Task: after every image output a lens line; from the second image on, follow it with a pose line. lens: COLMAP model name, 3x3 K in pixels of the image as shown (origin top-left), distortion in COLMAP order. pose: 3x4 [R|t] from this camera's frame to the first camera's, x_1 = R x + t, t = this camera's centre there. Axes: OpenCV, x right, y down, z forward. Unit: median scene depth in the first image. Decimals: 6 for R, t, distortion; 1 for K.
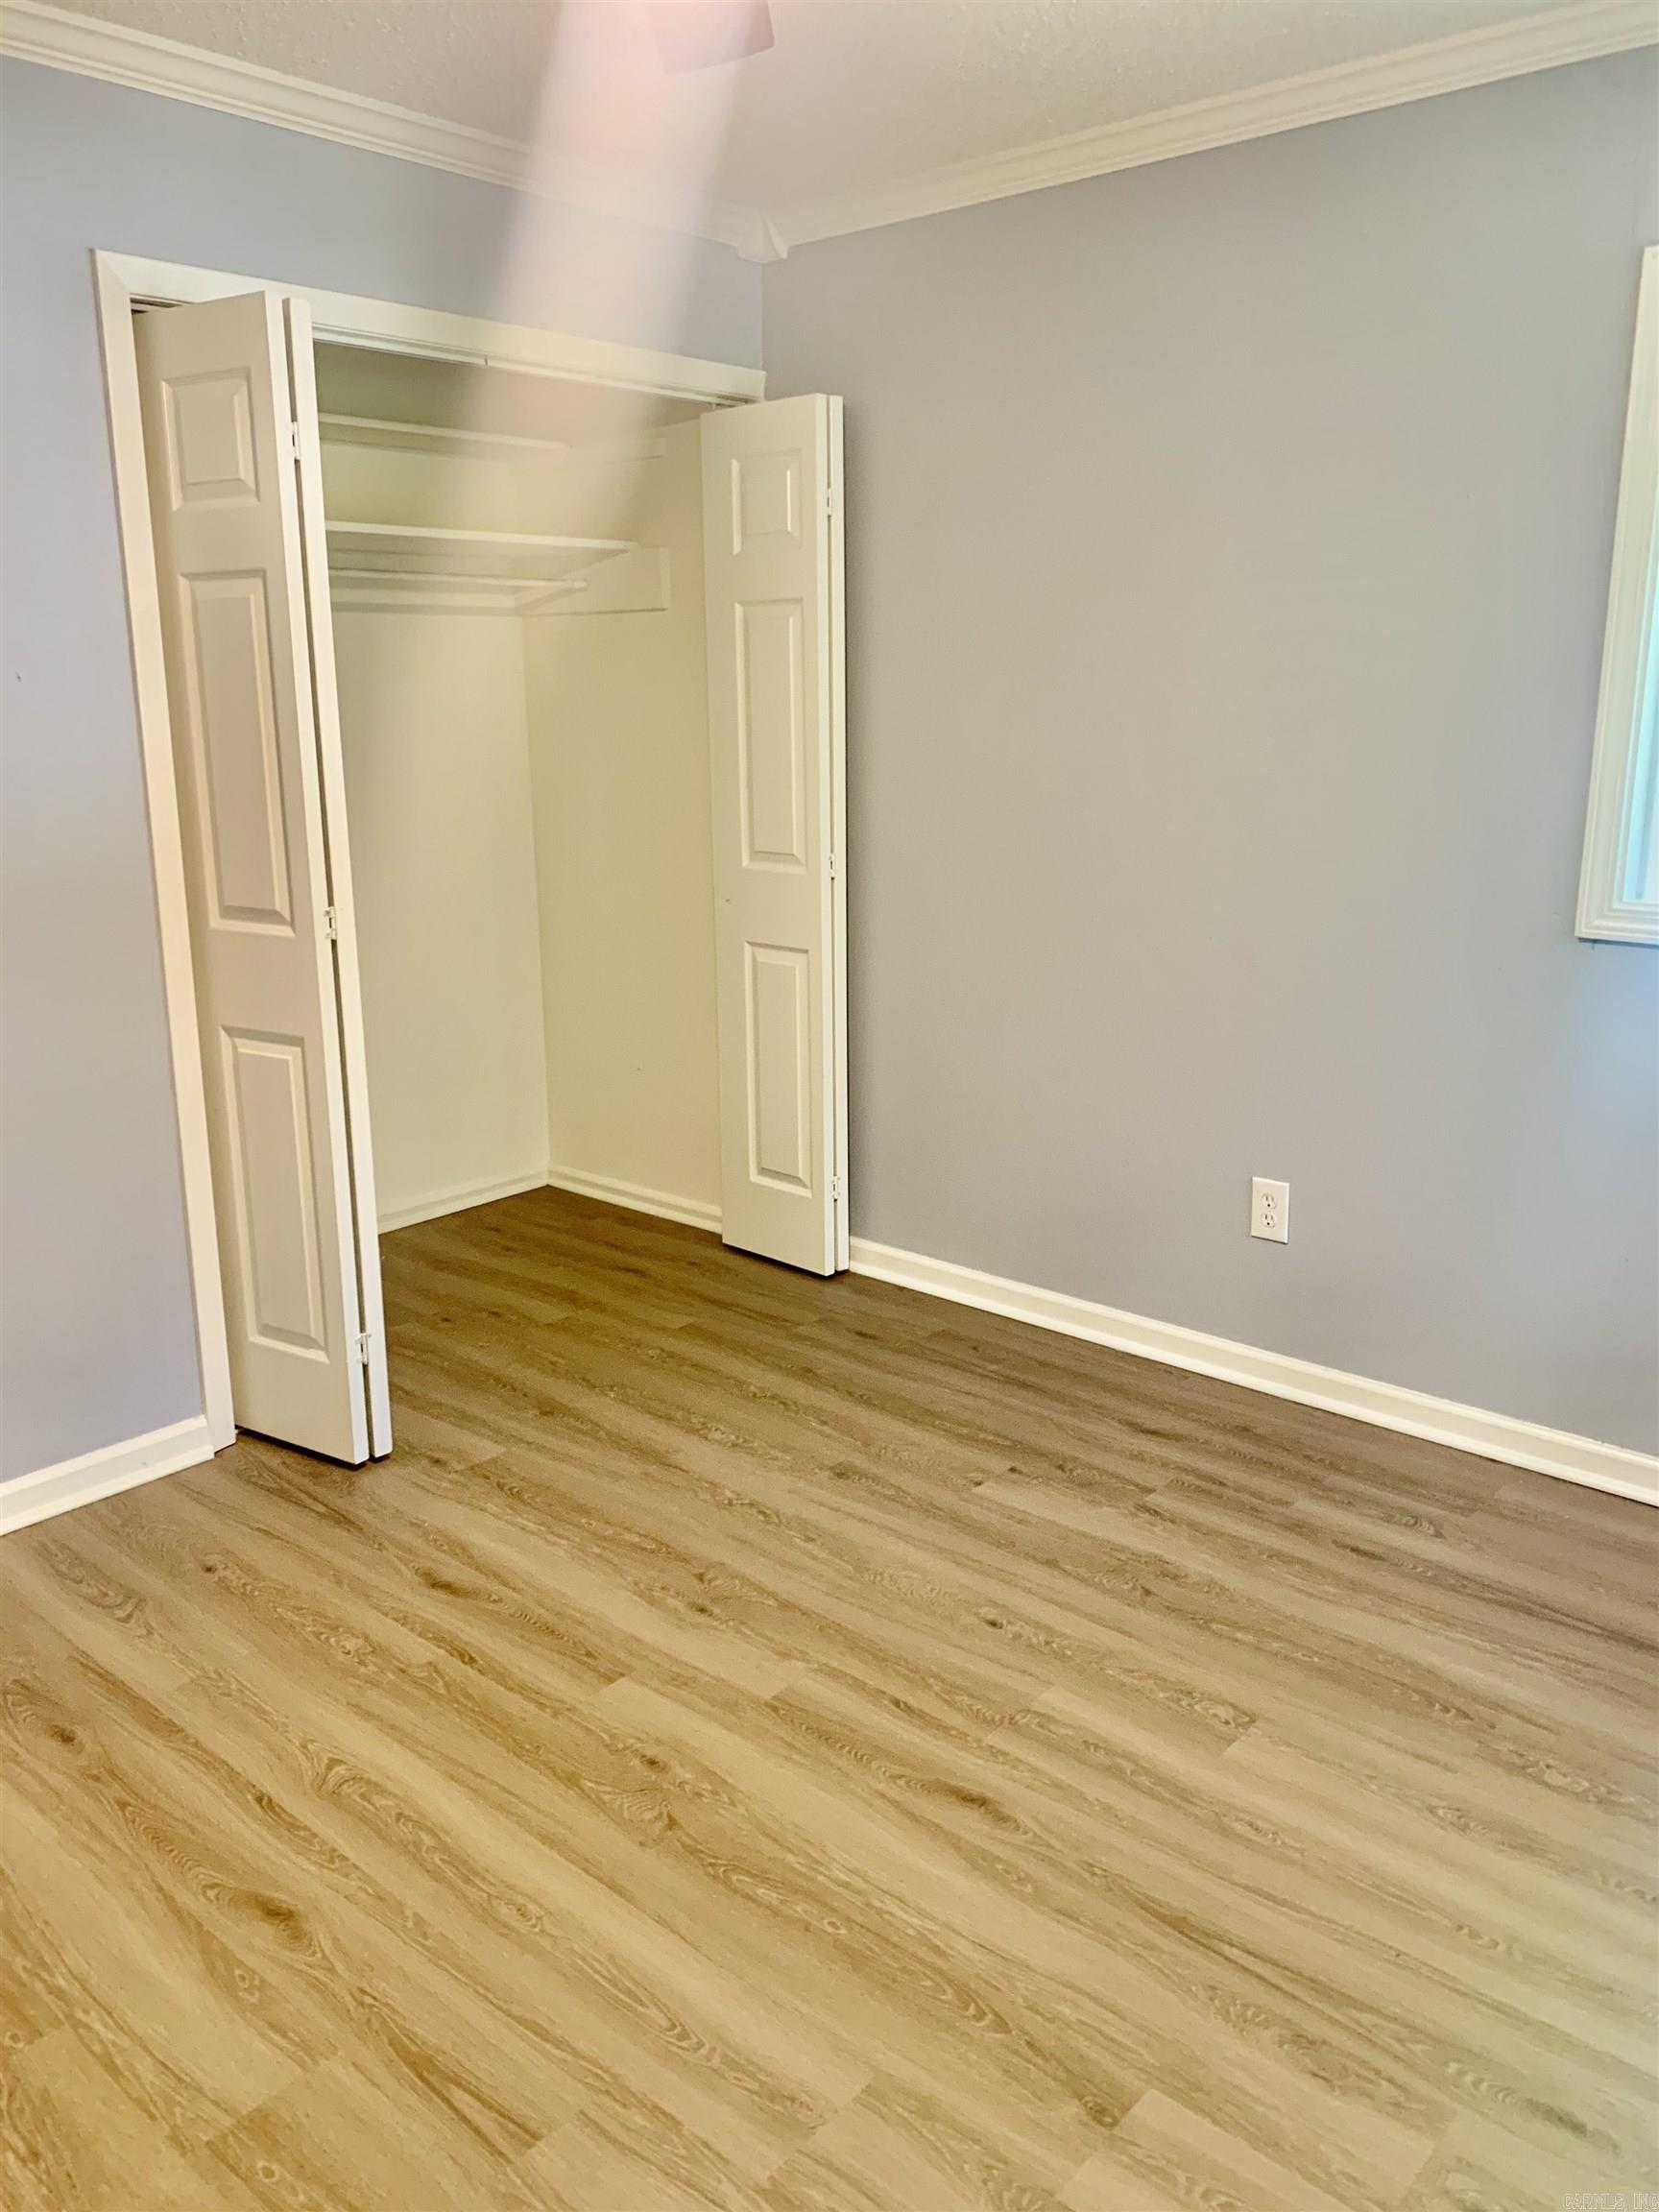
lens RADIAL K [[1687.8, 0, 820.1], [0, 1687.8, 1068.1], [0, 0, 1]] dist [0.050561, -0.047854]
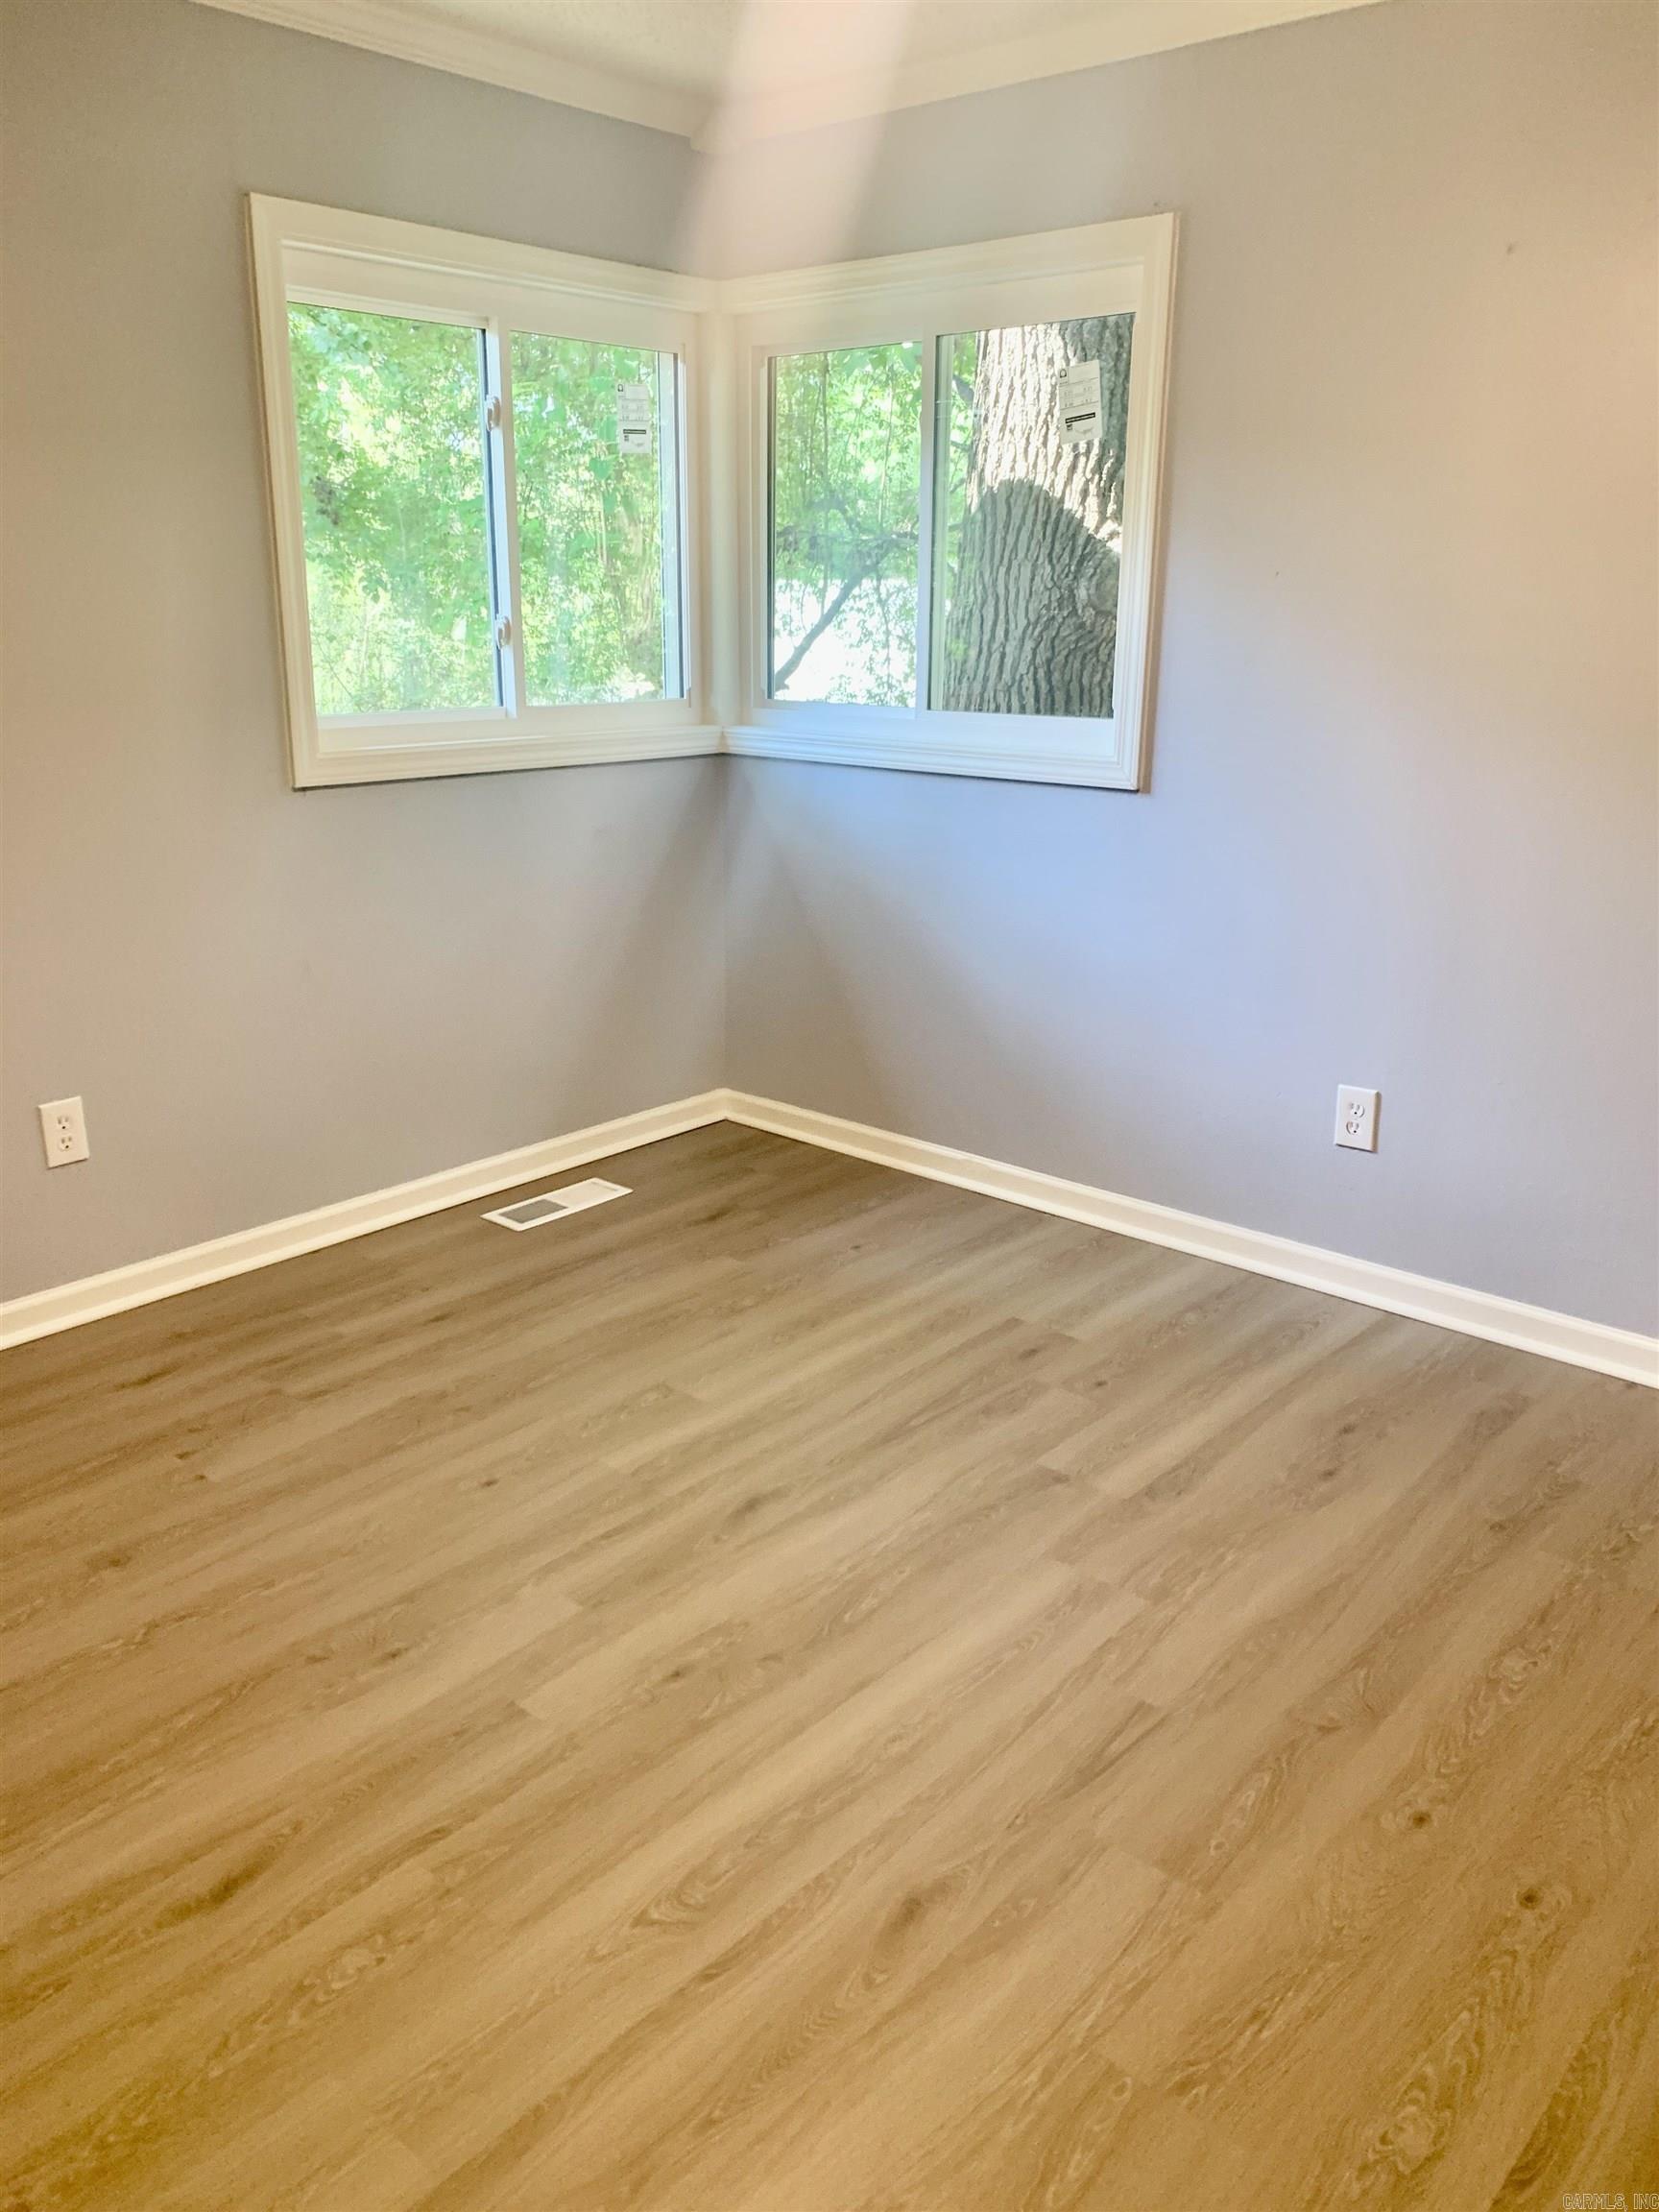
lens RADIAL K [[1687.8, 0, 820.1], [0, 1687.8, 1068.1], [0, 0, 1]] dist [0.050561, -0.047854]
pose [[0.002793, -0.265127, 0.964210, -0.875112], [0.221419, 0.940444, 0.257951, -0.138600], [-0.975175, 0.212774, 0.061331, 0.731776]]
